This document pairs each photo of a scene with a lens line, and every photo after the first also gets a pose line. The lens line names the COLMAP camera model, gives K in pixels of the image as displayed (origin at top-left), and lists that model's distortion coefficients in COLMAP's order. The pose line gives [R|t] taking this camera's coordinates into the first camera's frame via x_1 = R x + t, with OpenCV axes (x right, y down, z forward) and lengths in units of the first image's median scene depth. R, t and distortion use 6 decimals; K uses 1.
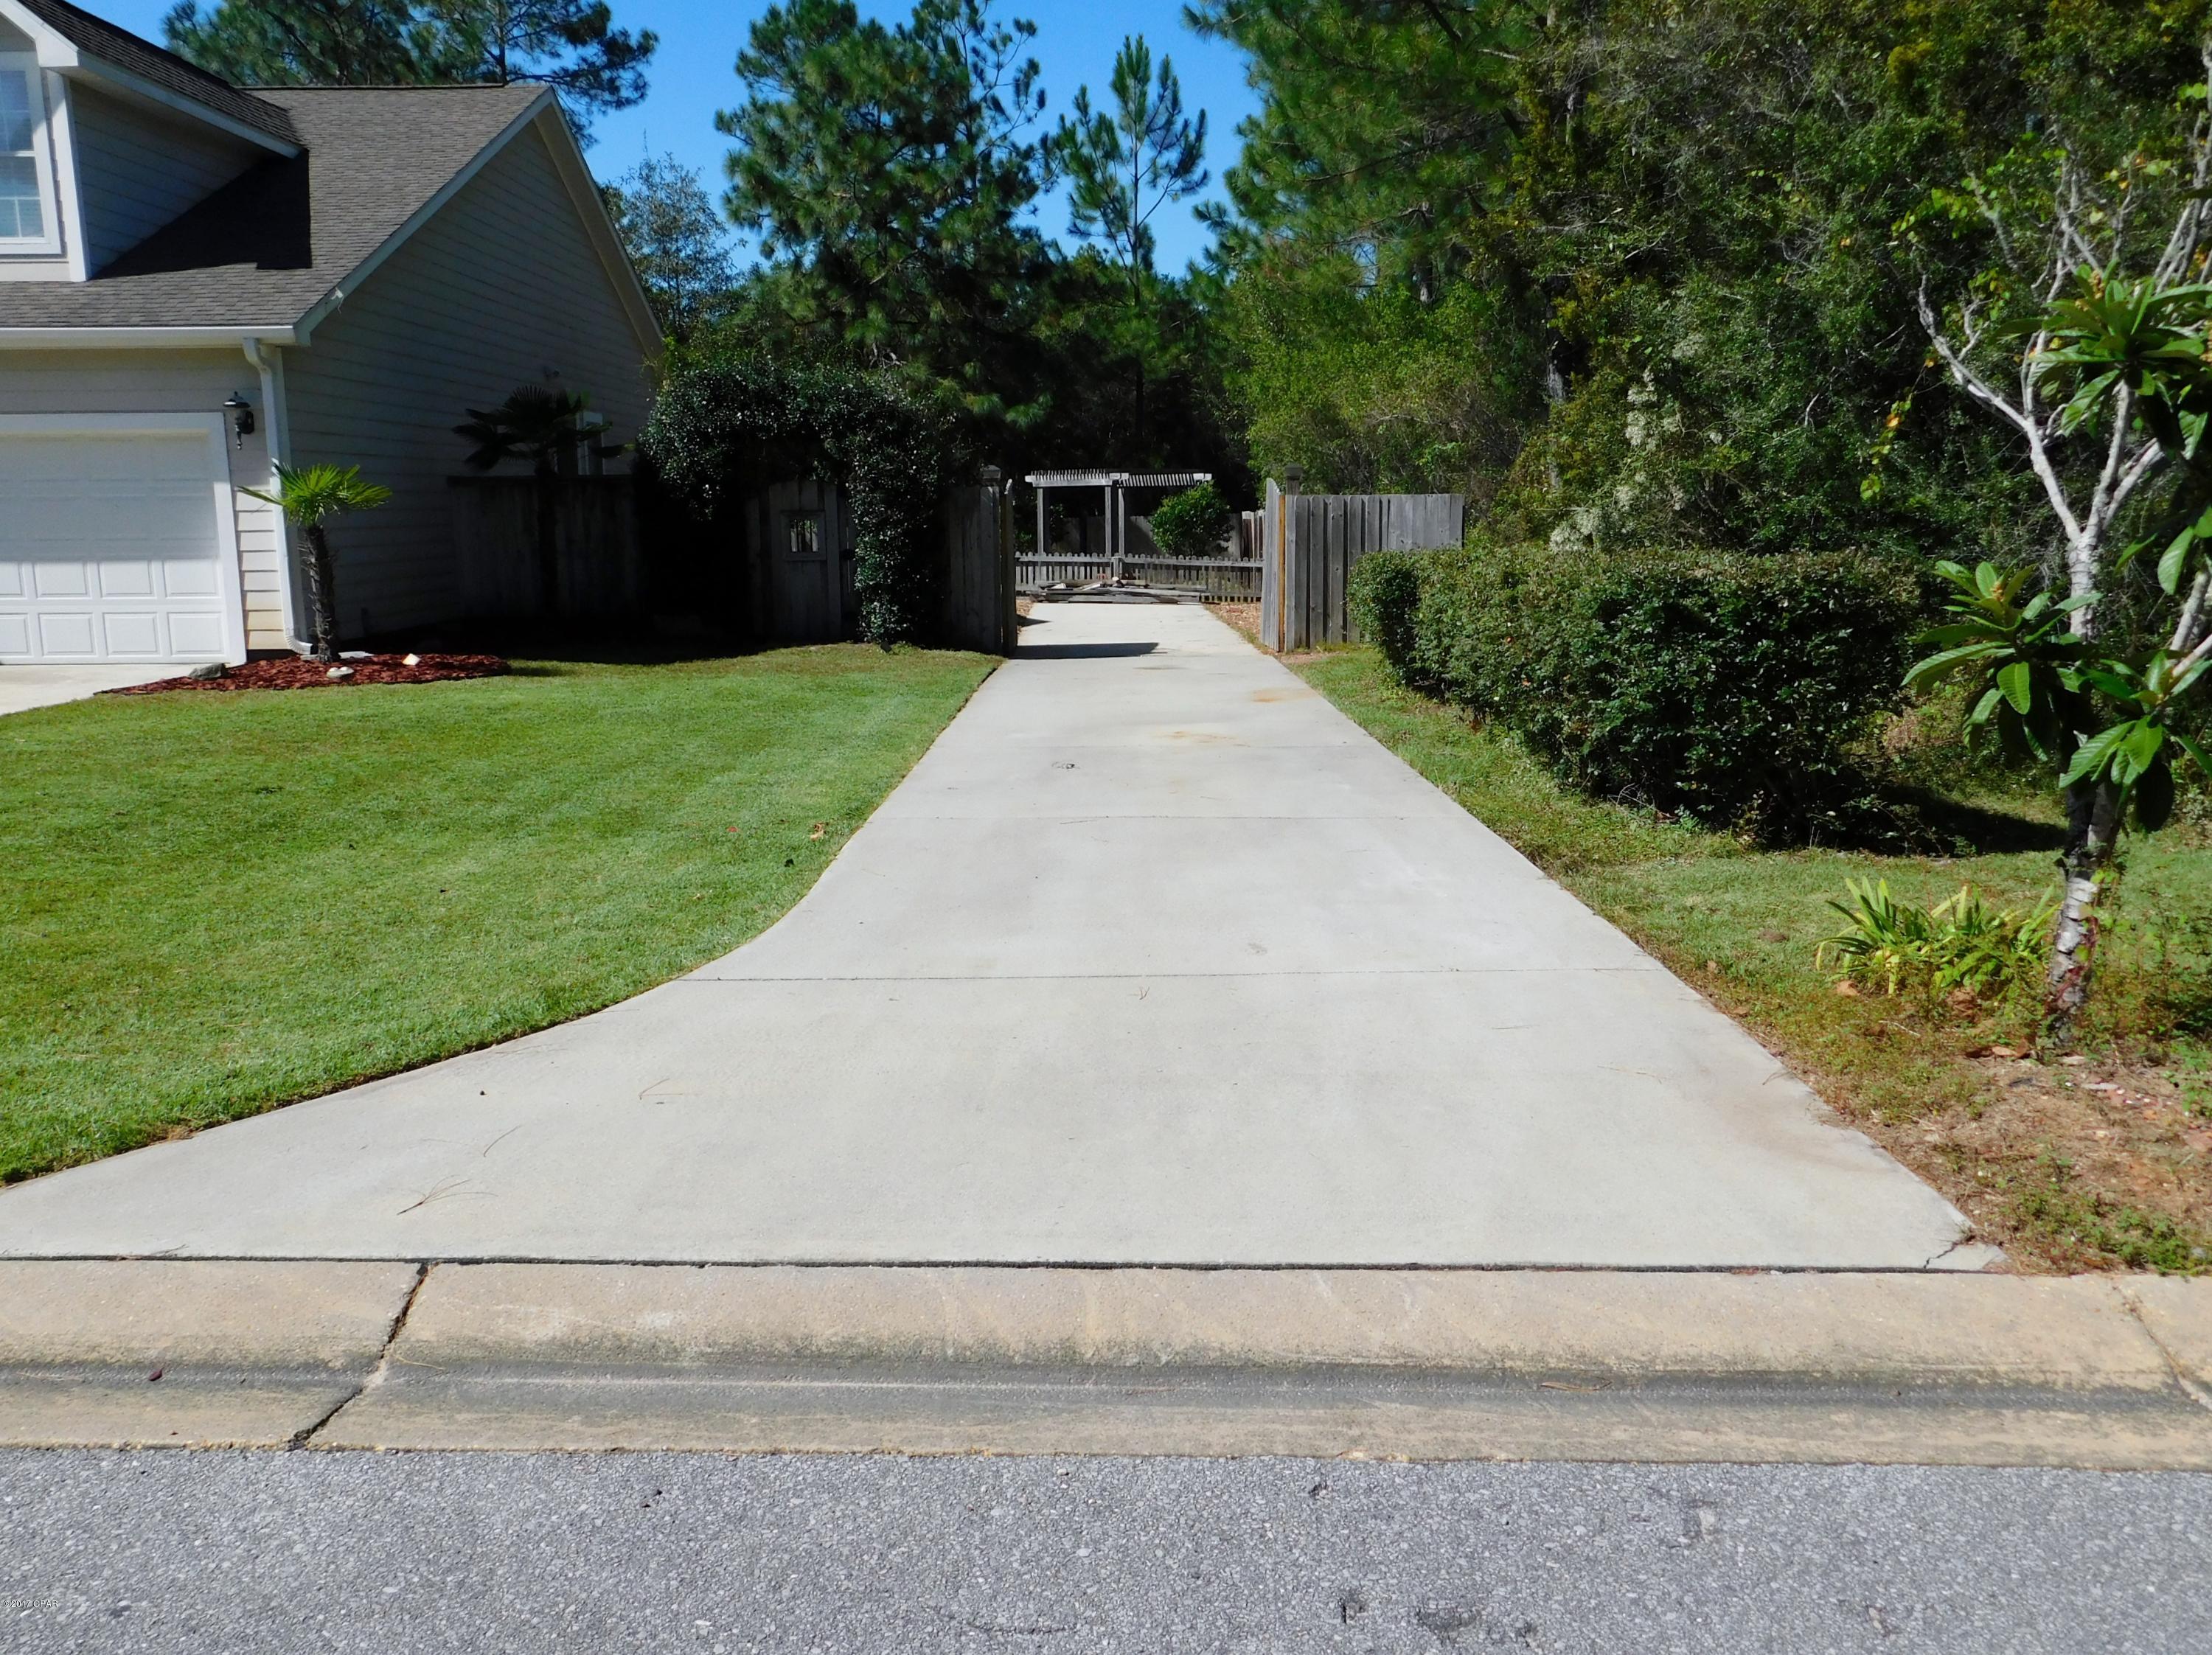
lens RADIAL K [[1802.5, 0, 1108.5], [0, 1802.5, 822.1], [0, 0, 1]] dist [-0.004873, 0.023278]
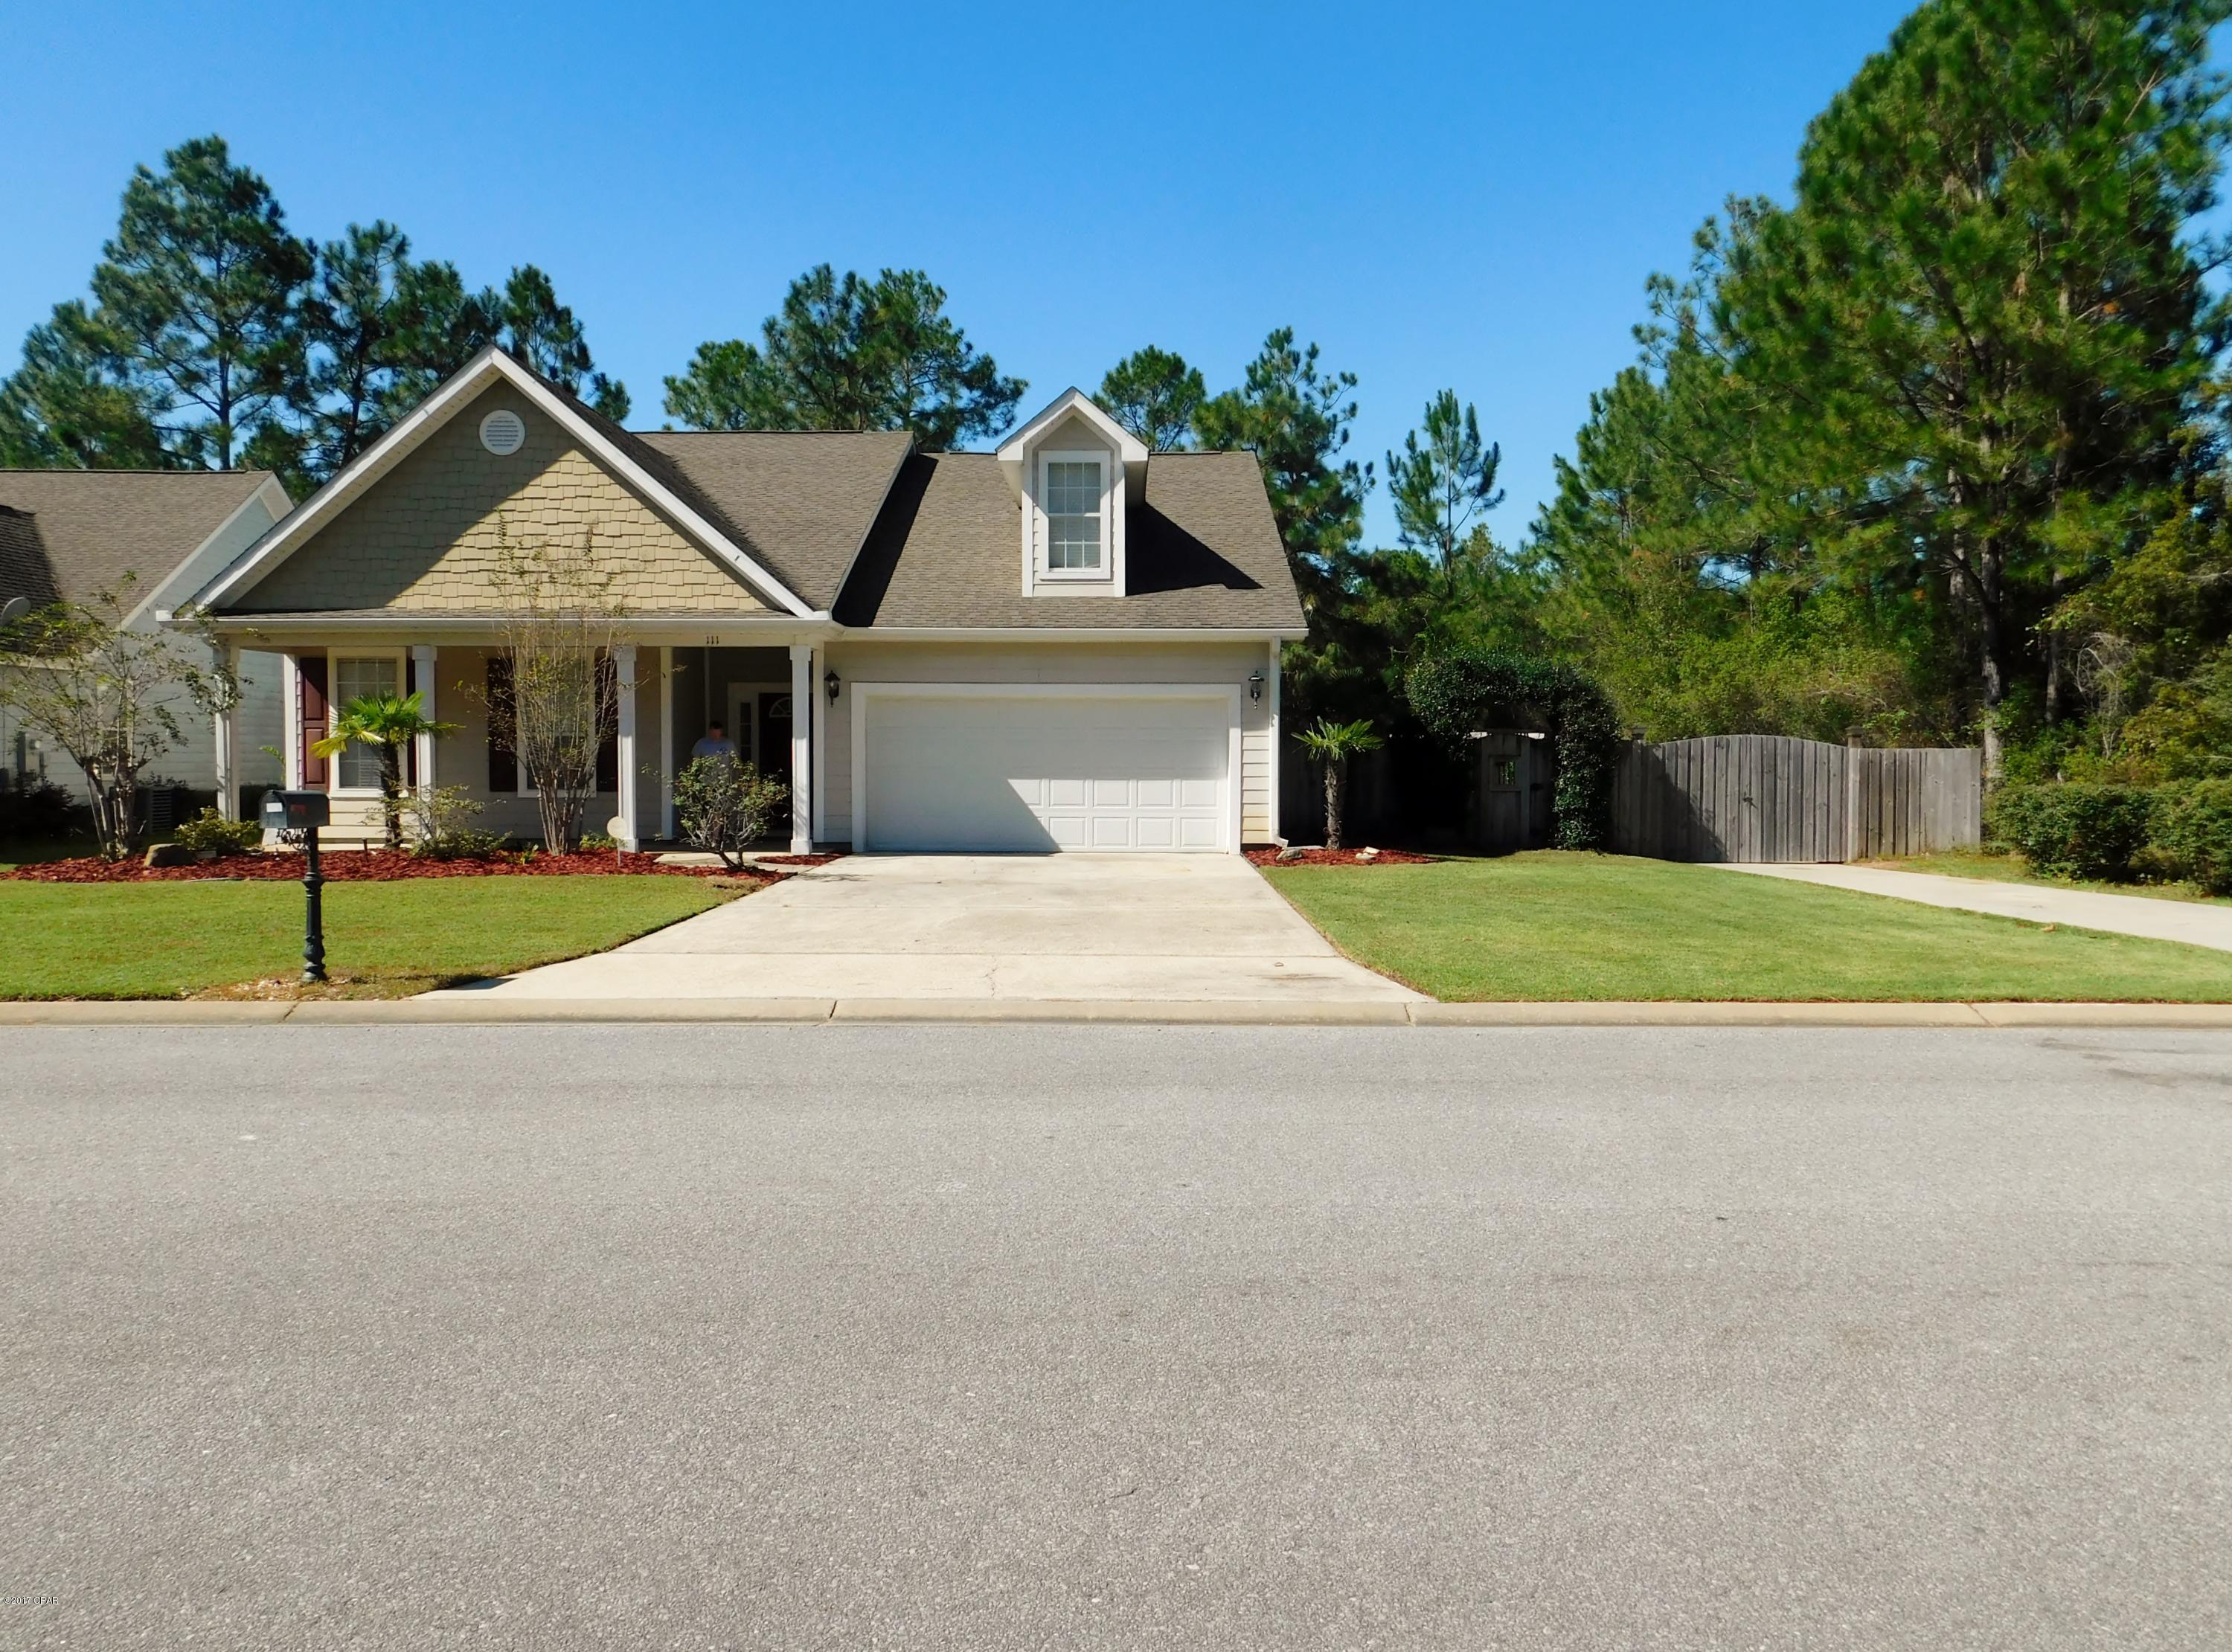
lens RADIAL K [[1681.2, 0, 1115.8], [0, 1681.2, 839.6], [0, 0, 1]] dist [0.006042, -0.005428]
pose [[0.999725, 0.012605, -0.019780, -0.205406], [-0.015030, 0.991705, -0.127650, 0.028680], [0.018006, 0.127912, 0.991622, -0.131532]]
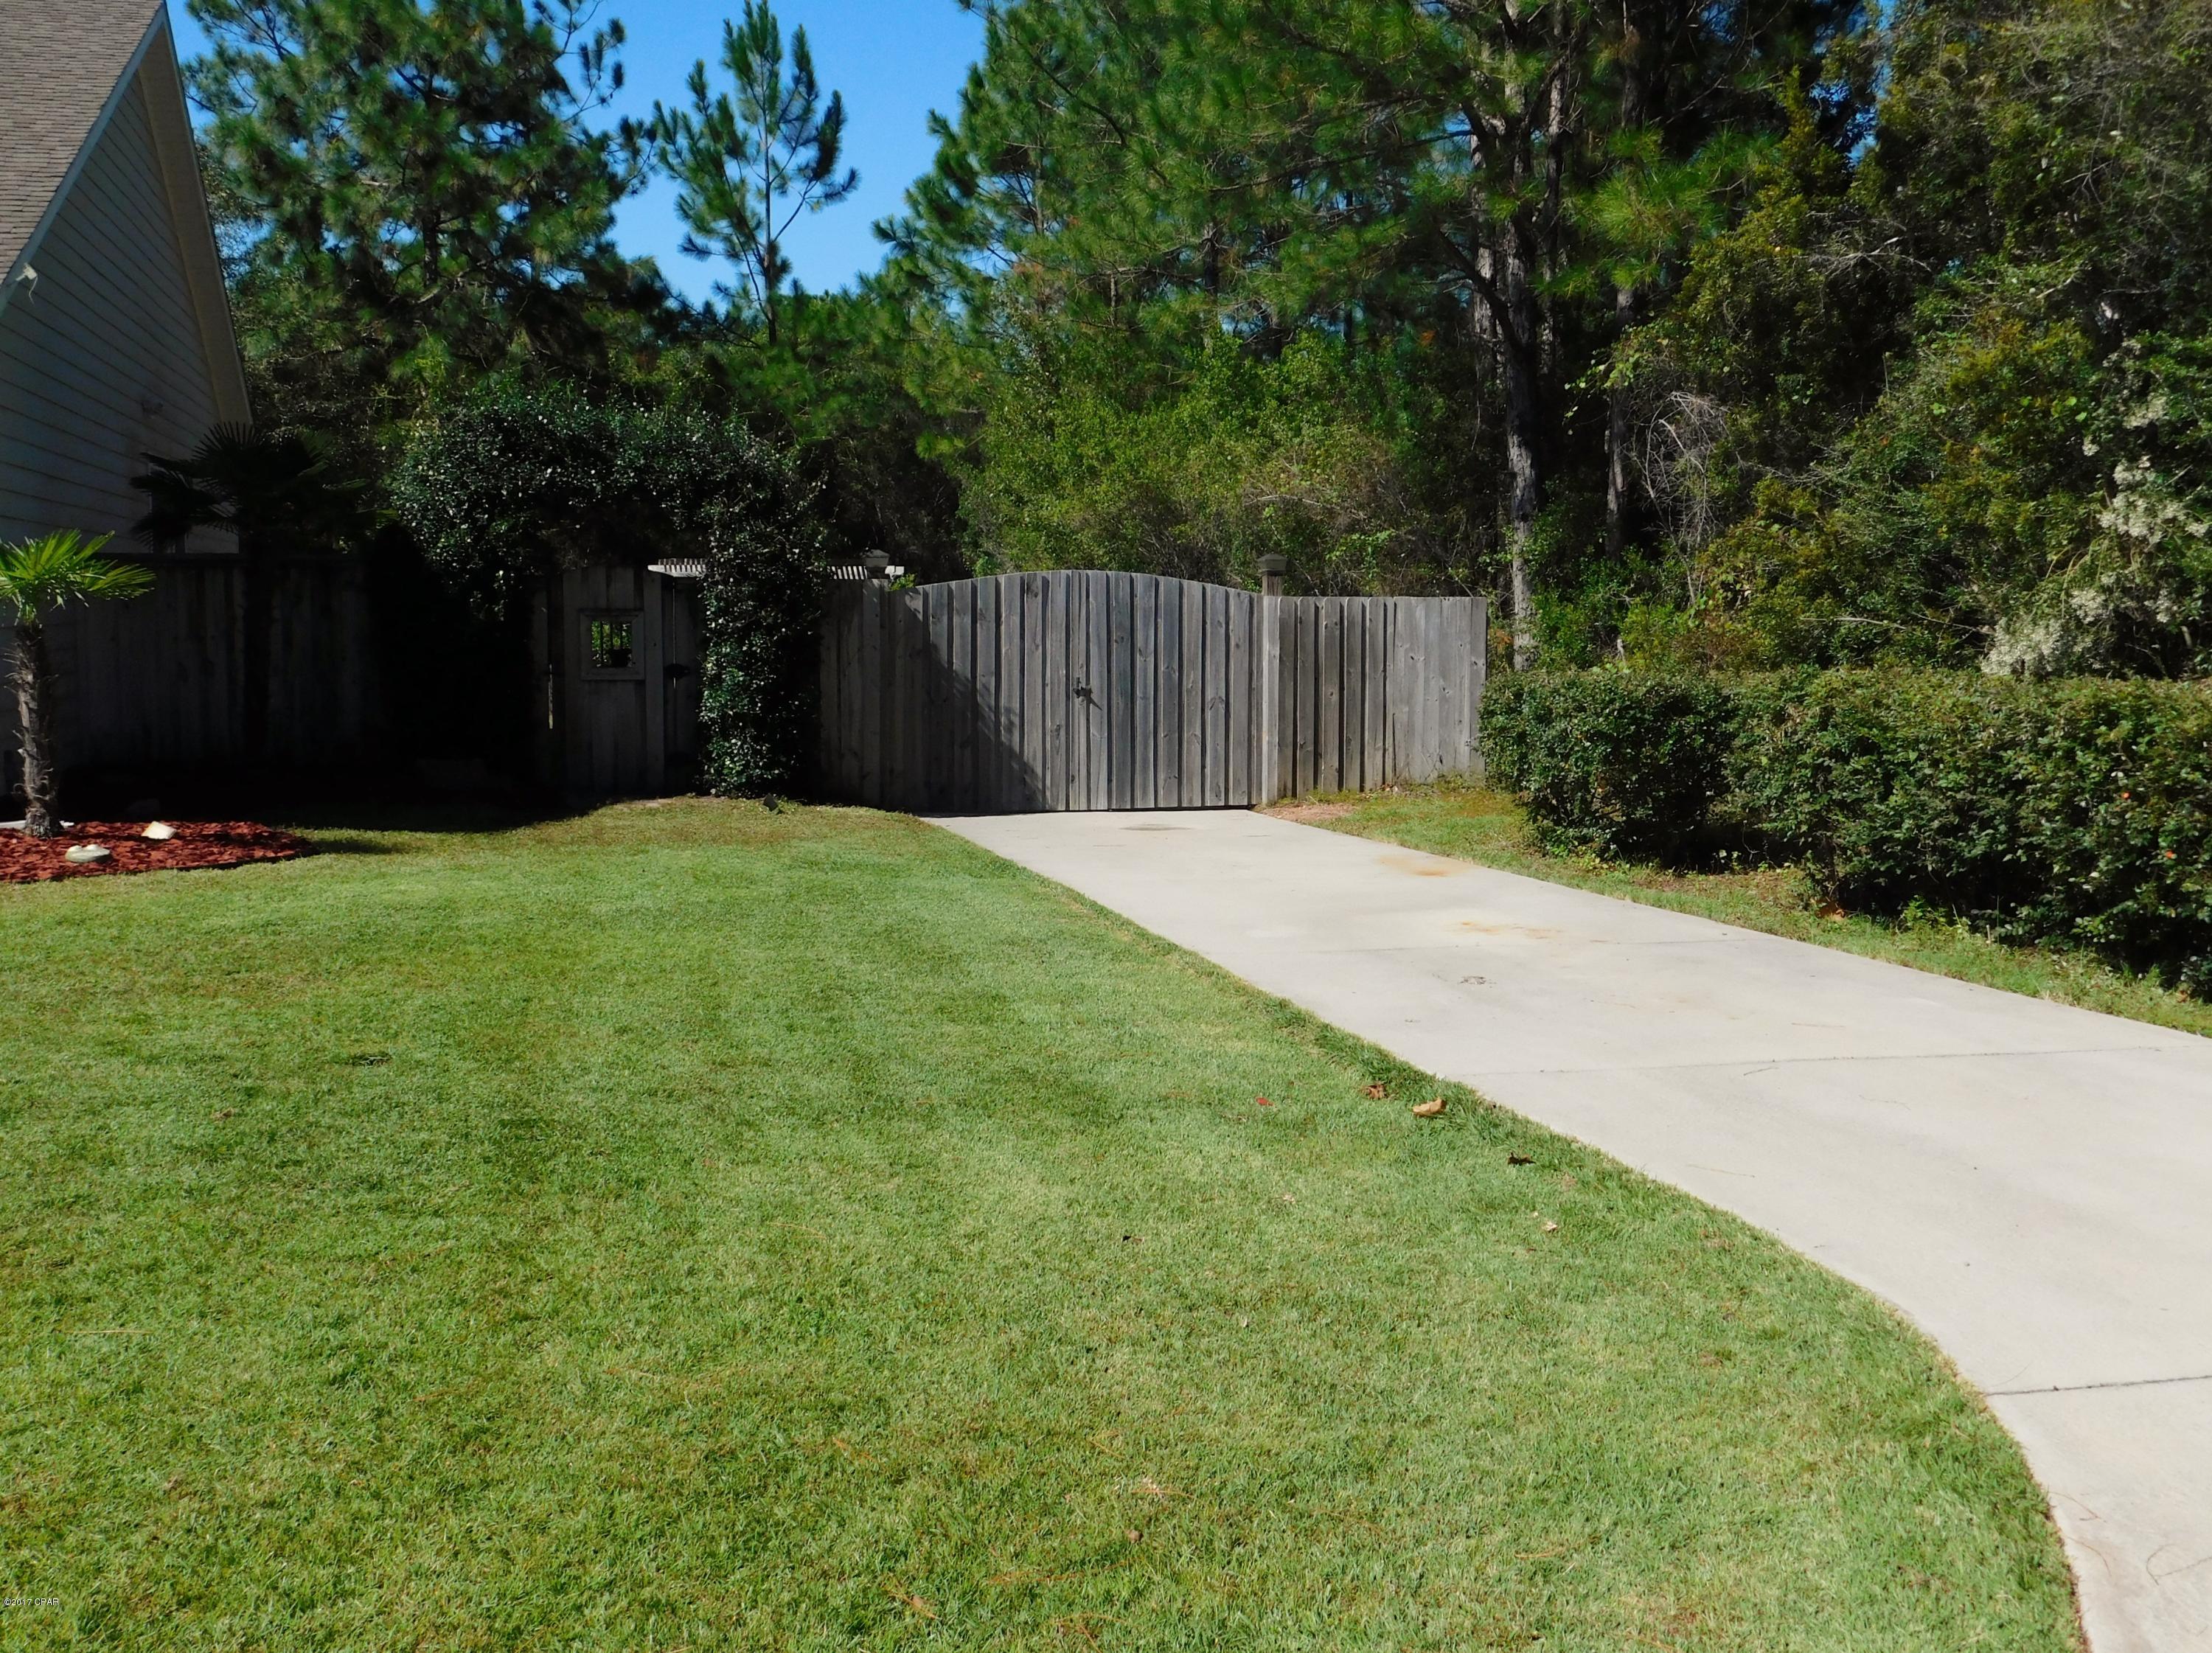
lens RADIAL K [[2315.5, 0, 1100.7], [0, 2315.5, 848.3], [0, 0, 1]] dist [-0.011536, 0.000000]
pose [[0.971540, -0.012841, 0.236527, -0.092176], [0.029652, 0.997268, -0.067655, -0.006452], [-0.235012, 0.072743, 0.969267, 0.042711]]
